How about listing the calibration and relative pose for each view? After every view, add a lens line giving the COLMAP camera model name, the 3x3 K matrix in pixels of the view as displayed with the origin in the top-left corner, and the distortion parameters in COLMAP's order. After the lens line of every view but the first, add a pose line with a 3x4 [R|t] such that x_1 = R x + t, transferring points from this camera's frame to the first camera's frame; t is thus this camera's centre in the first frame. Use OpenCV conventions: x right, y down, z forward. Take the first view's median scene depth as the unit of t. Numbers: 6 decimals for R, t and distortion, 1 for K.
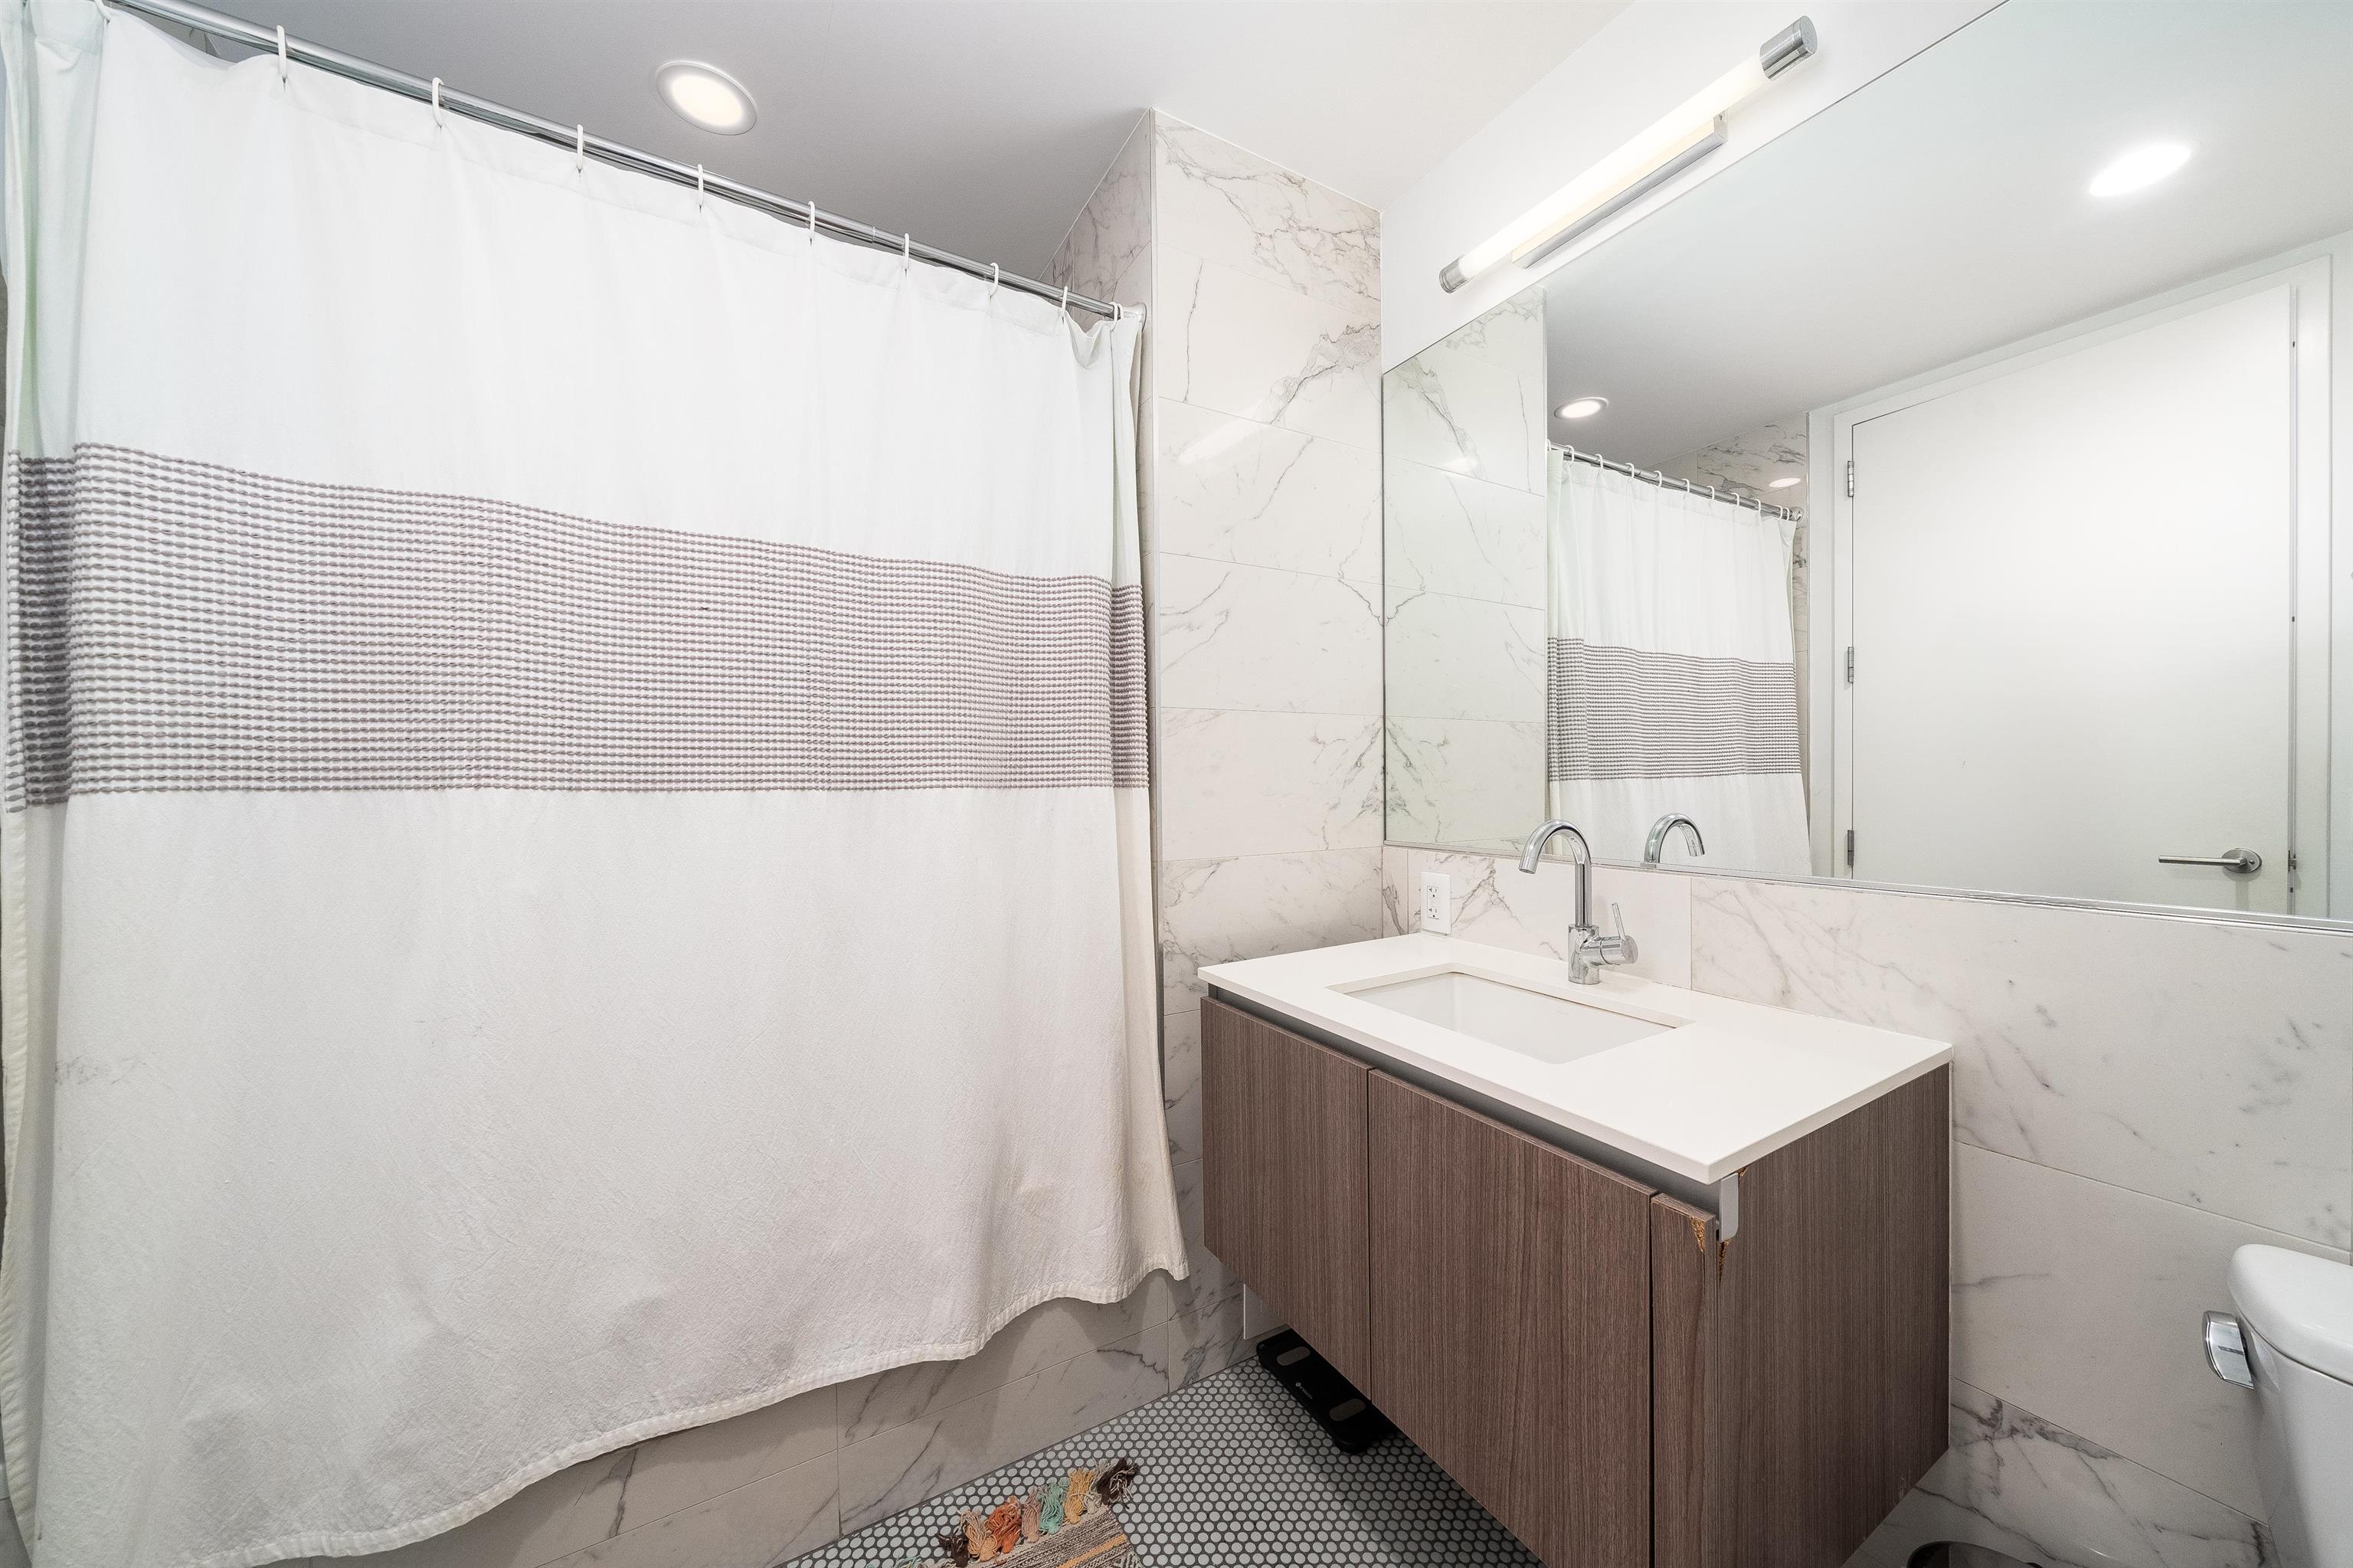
lens RADIAL K [[813.4, 0, 1167.6], [0, 813.4, 790.7], [0, 0, 1]] dist [-0.002060, -0.000143]
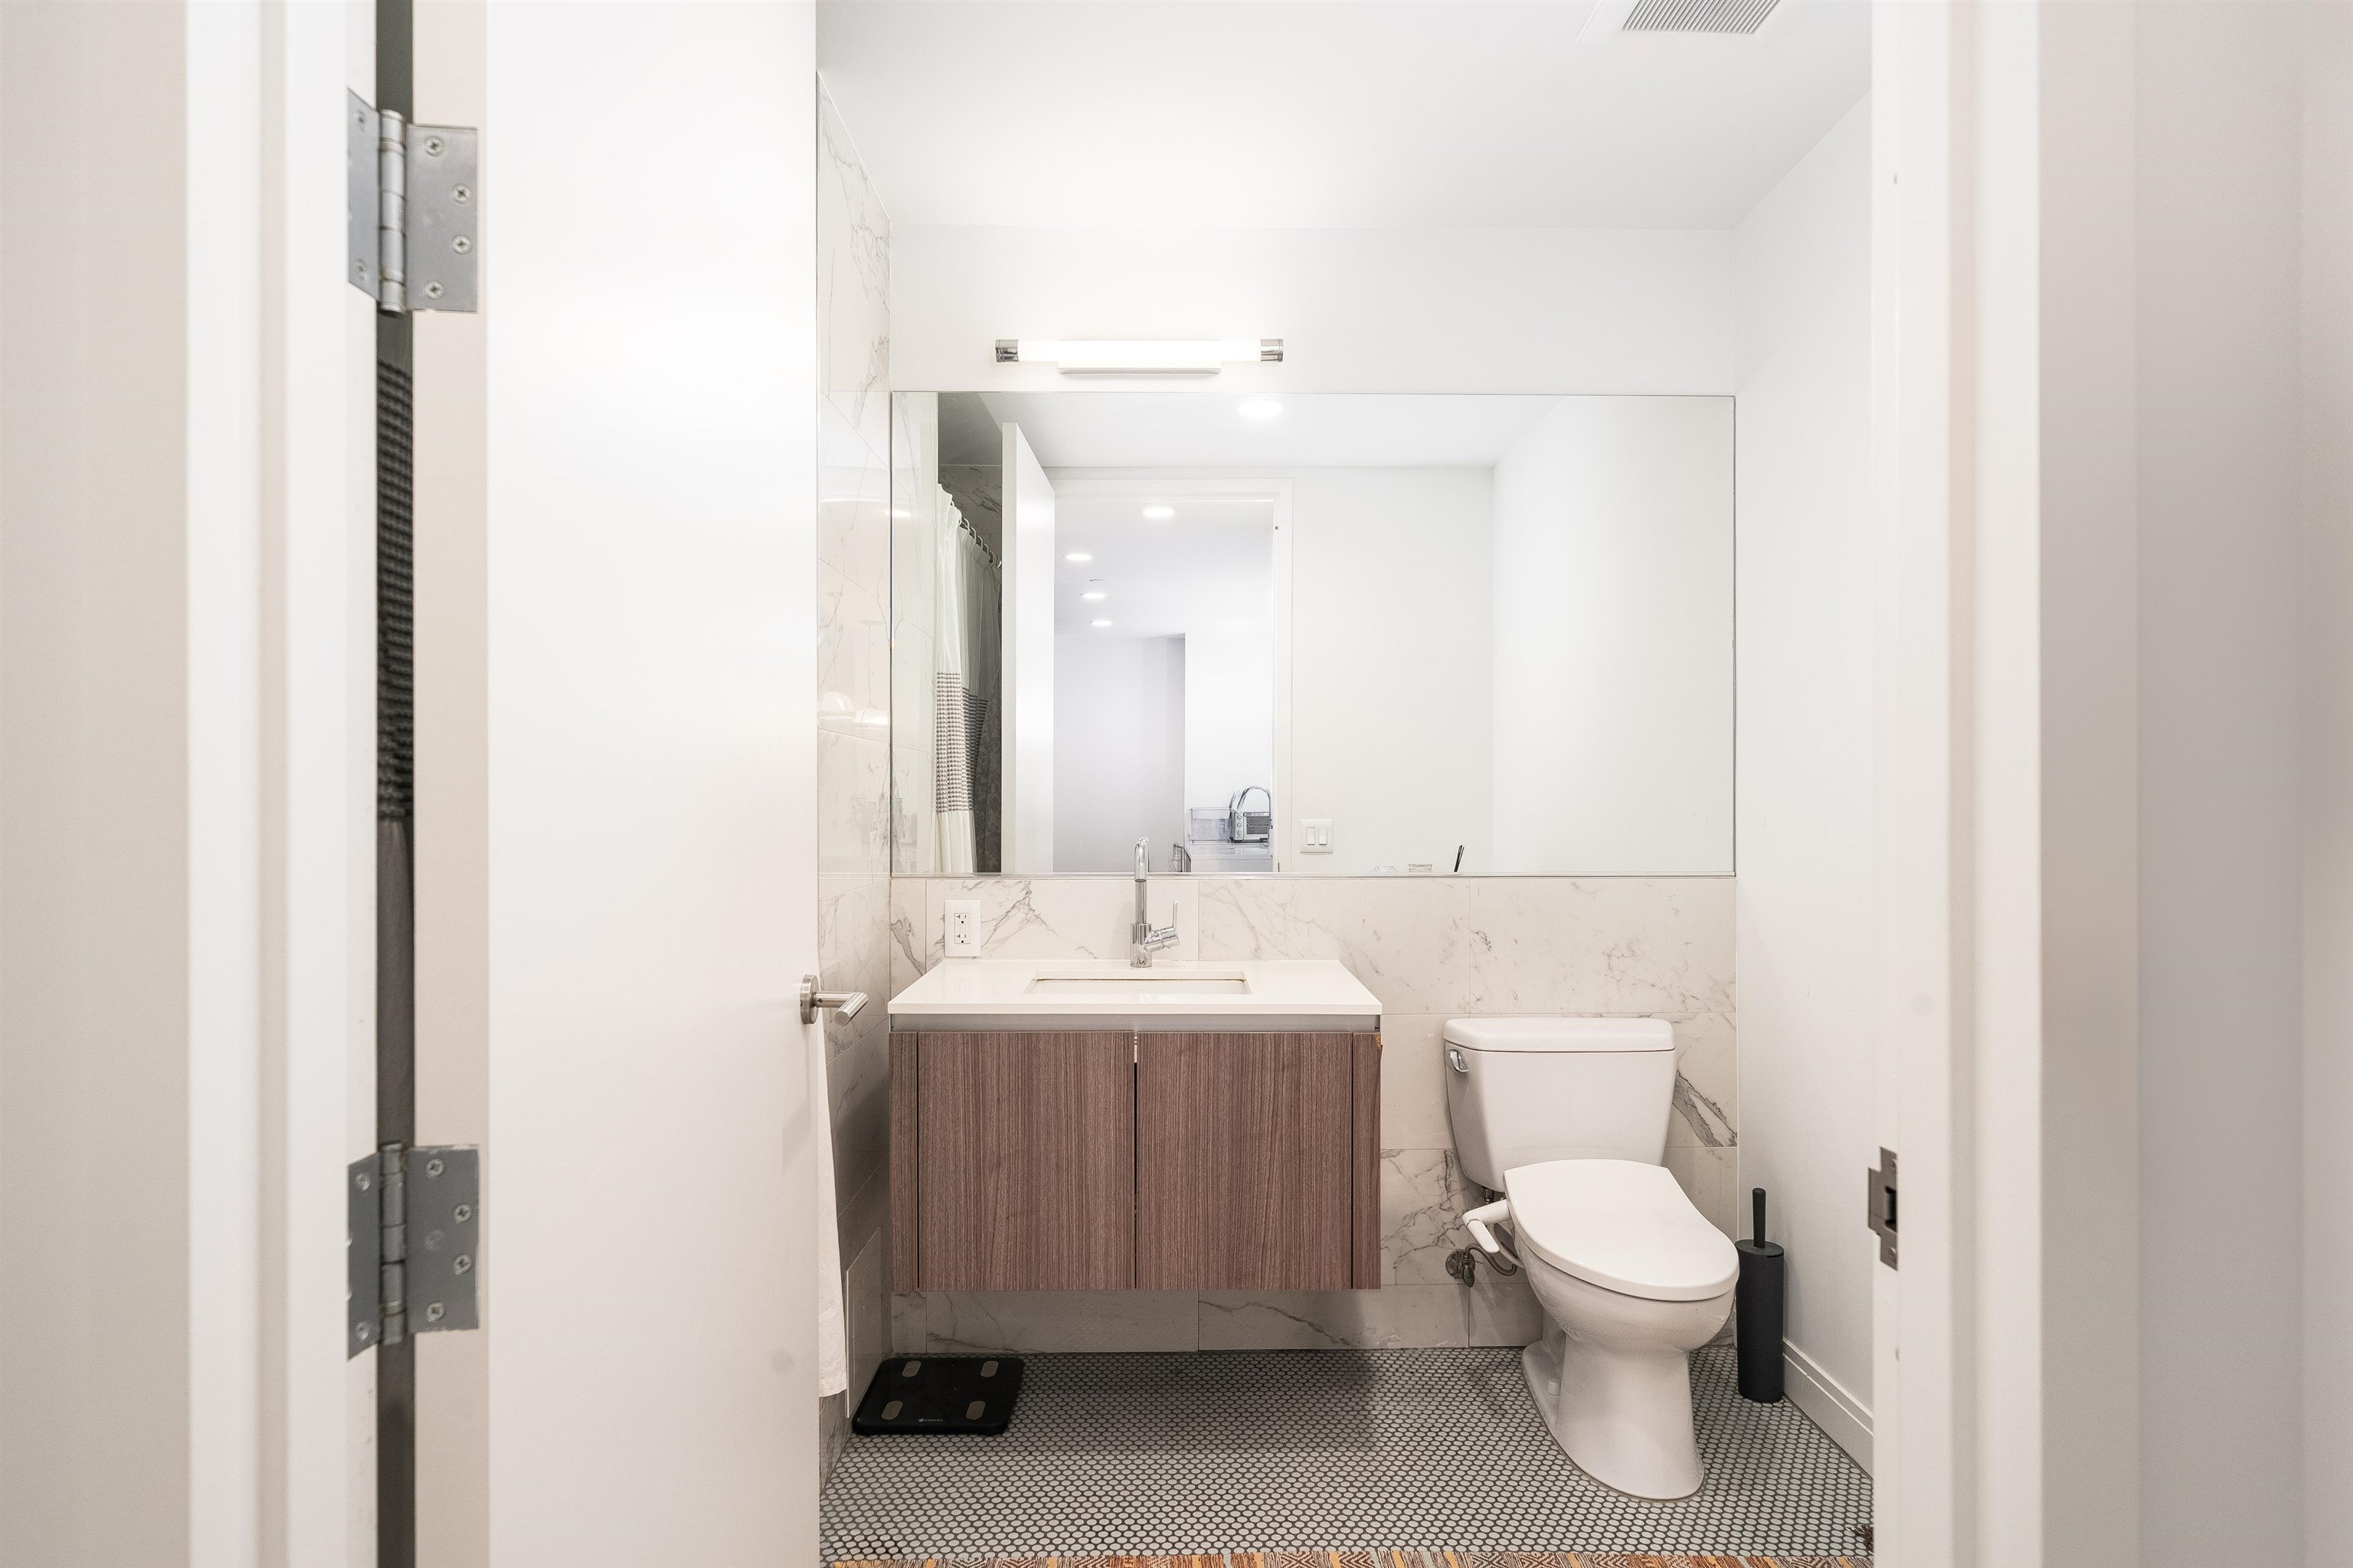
lens RADIAL K [[1305.5, 0, 1177.6], [0, 1305.5, 821.9], [0, 0, 1]] dist [0.000319, -0.000002]
pose [[0.493326, -0.002227, 0.869842, -1.420116], [0.008909, 0.999957, -0.002492, 0.012266], [-0.869799, 0.008979, 0.493325, -0.084176]]
